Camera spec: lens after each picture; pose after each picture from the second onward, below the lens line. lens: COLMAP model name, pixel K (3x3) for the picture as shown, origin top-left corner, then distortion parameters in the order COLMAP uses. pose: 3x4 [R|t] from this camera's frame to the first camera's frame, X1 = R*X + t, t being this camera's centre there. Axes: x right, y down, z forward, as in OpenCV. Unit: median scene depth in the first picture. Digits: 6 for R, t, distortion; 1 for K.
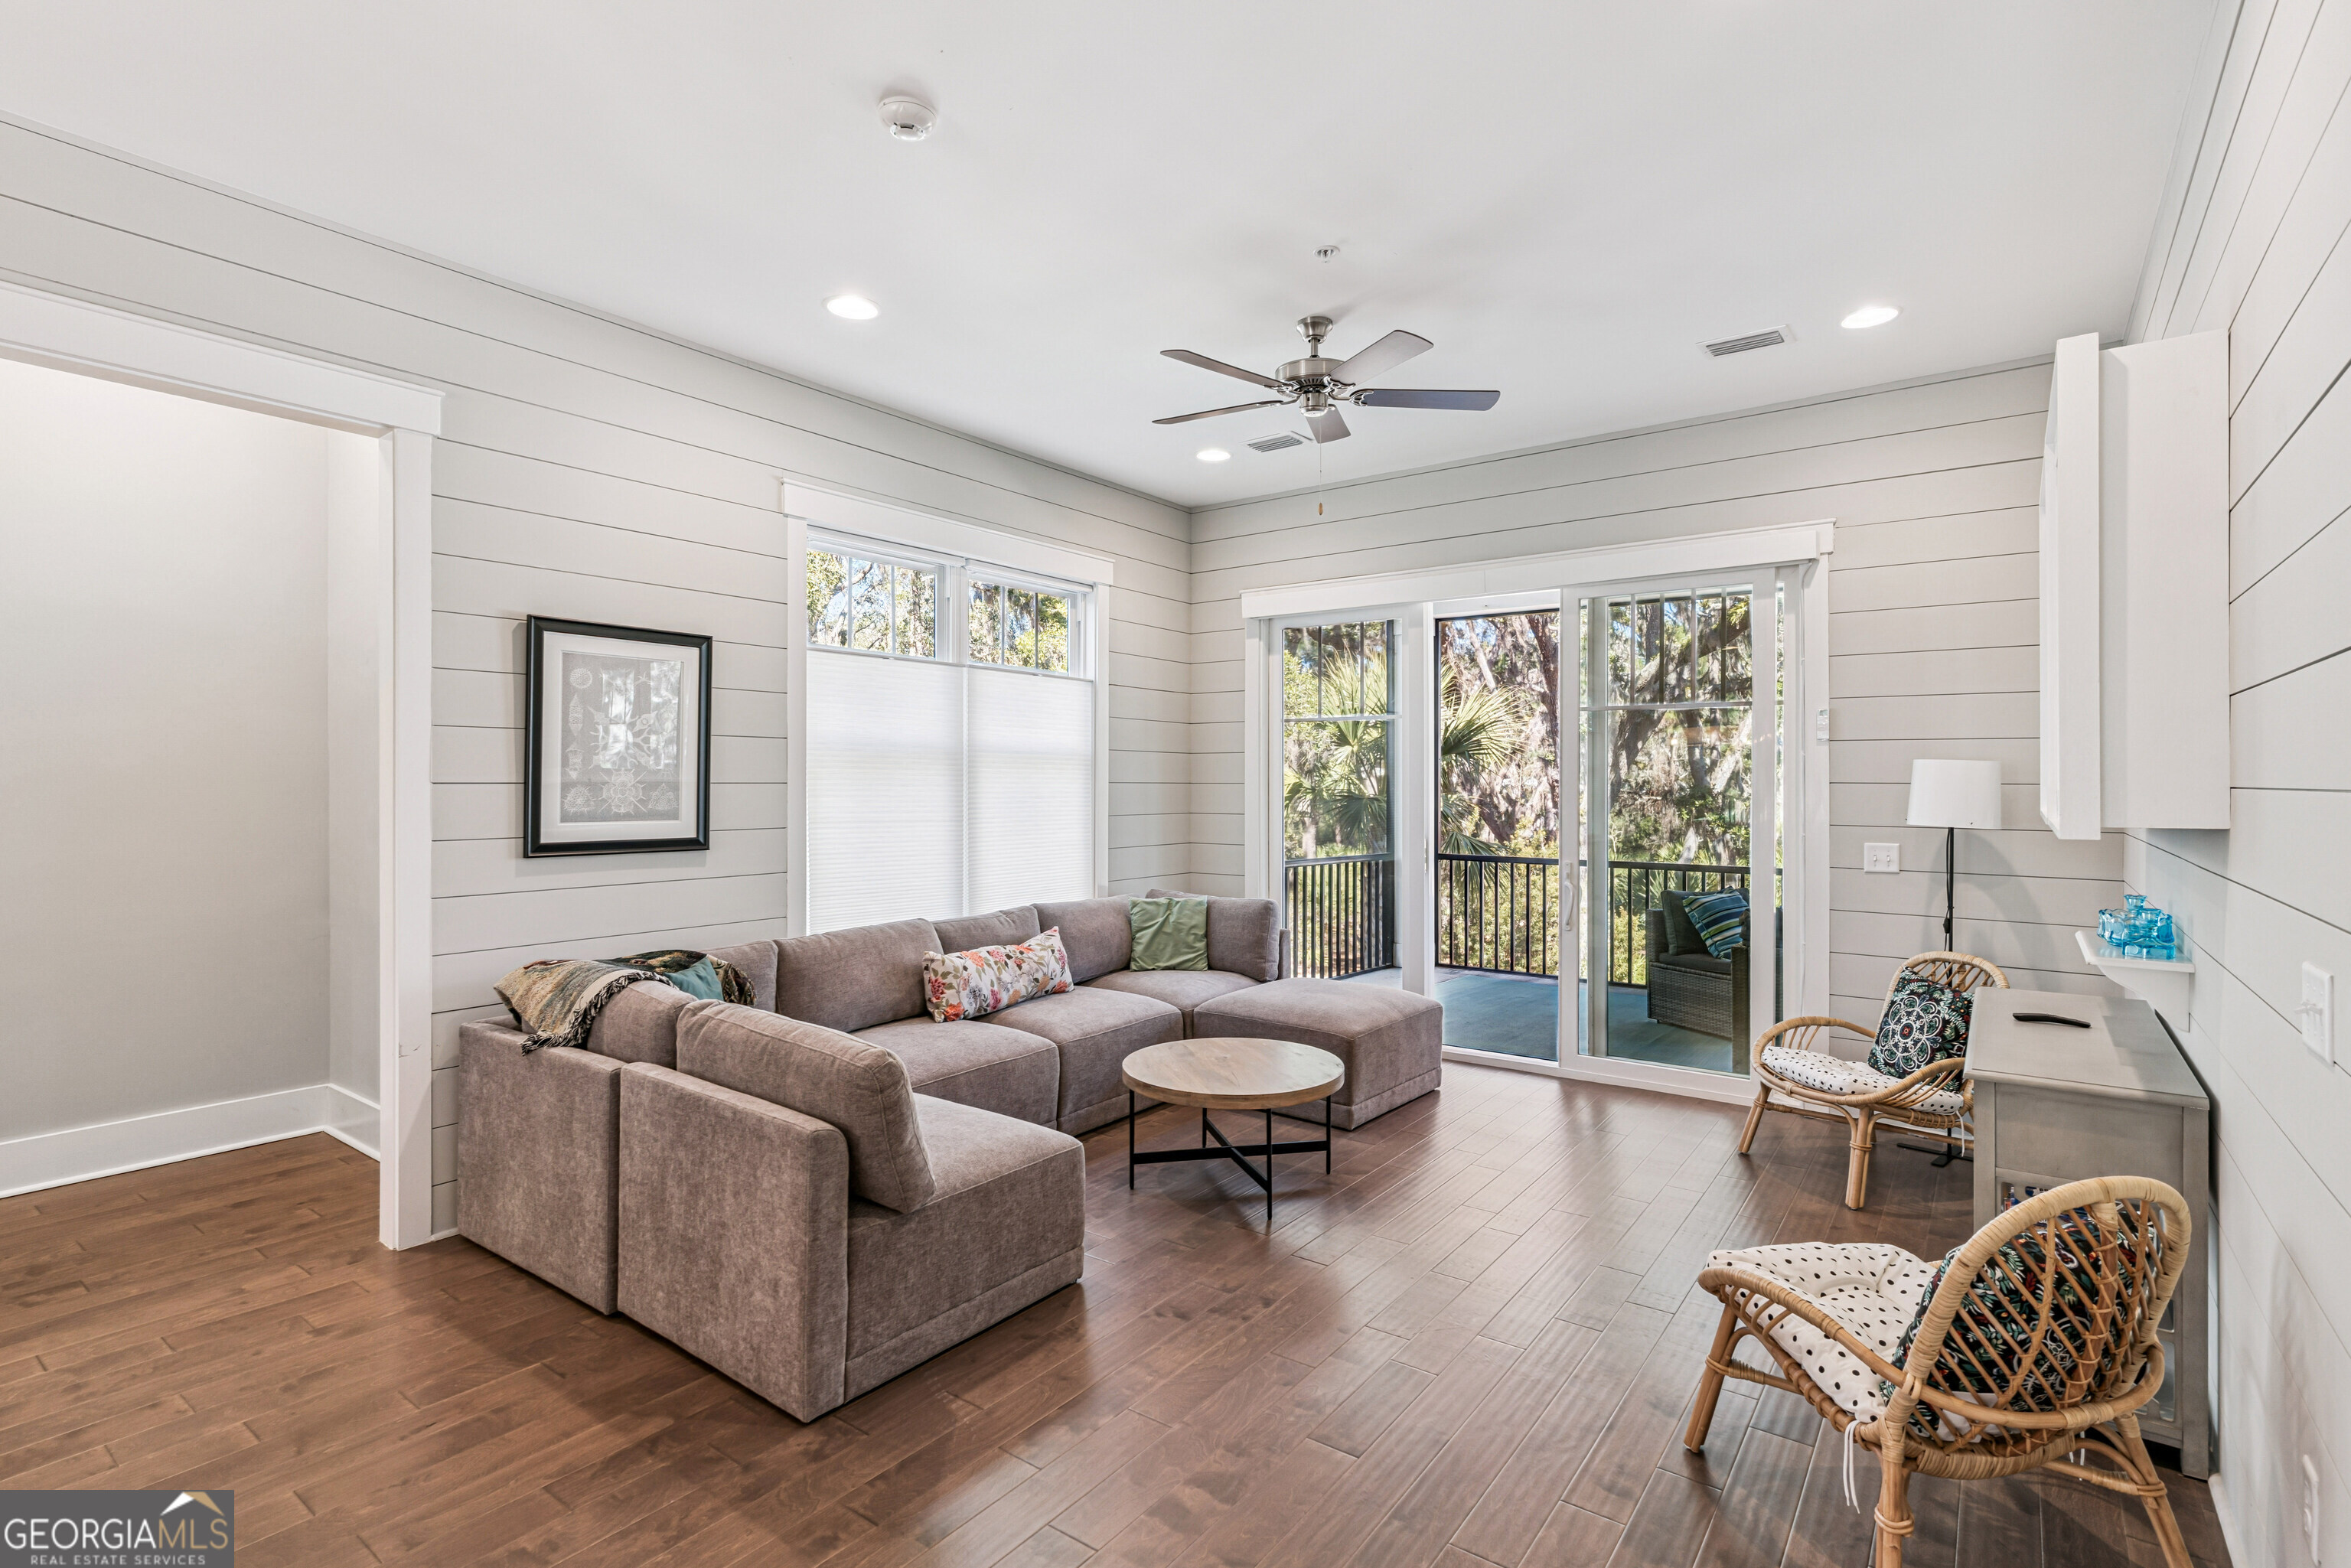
lens RADIAL K [[1114.9, 0, 1172.4], [0, 1114.9, 775.4], [0, 0, 1]] dist [0.000065, 0.000086]
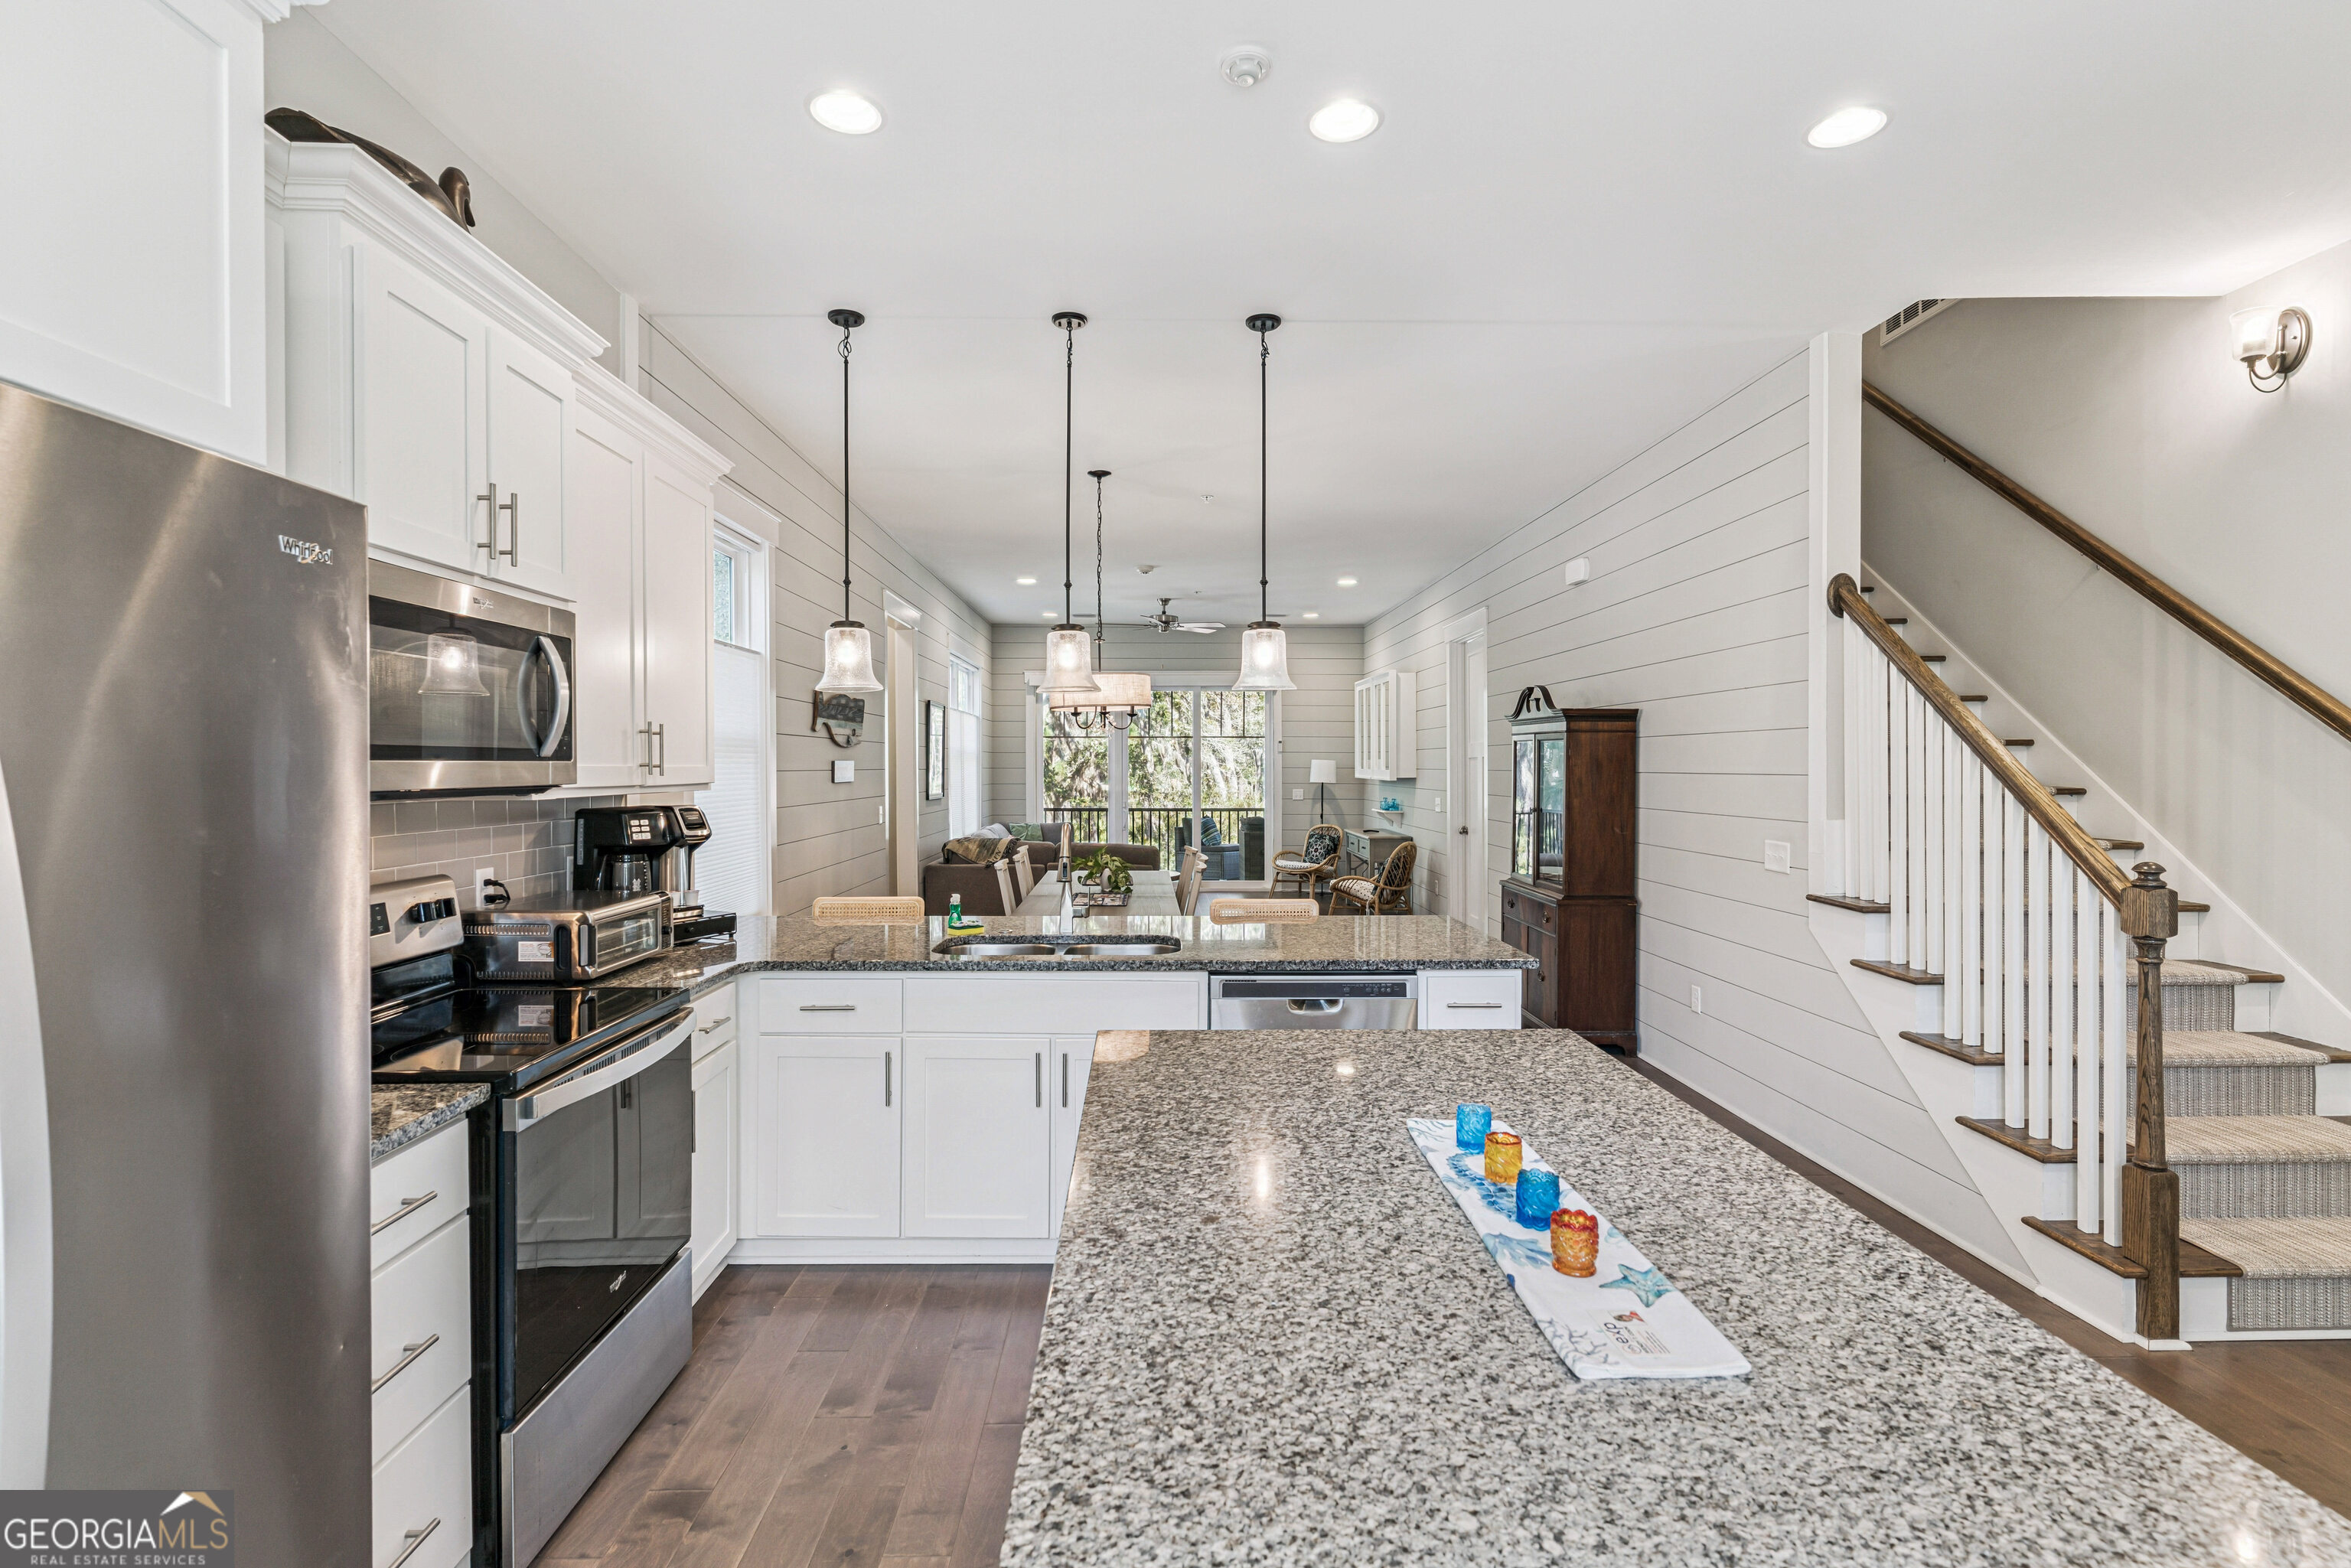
lens RADIAL K [[1114.9, 0, 1177.3], [0, 1114.9, 774.0], [0, 0, 1]] dist [0.000065, 0.000086]
pose [[0.789964, -0.007315, 0.613110, -1.292693], [-0.002246, 0.999888, 0.014823, -0.017005], [-0.613149, -0.013087, 0.789859, -0.996794]]
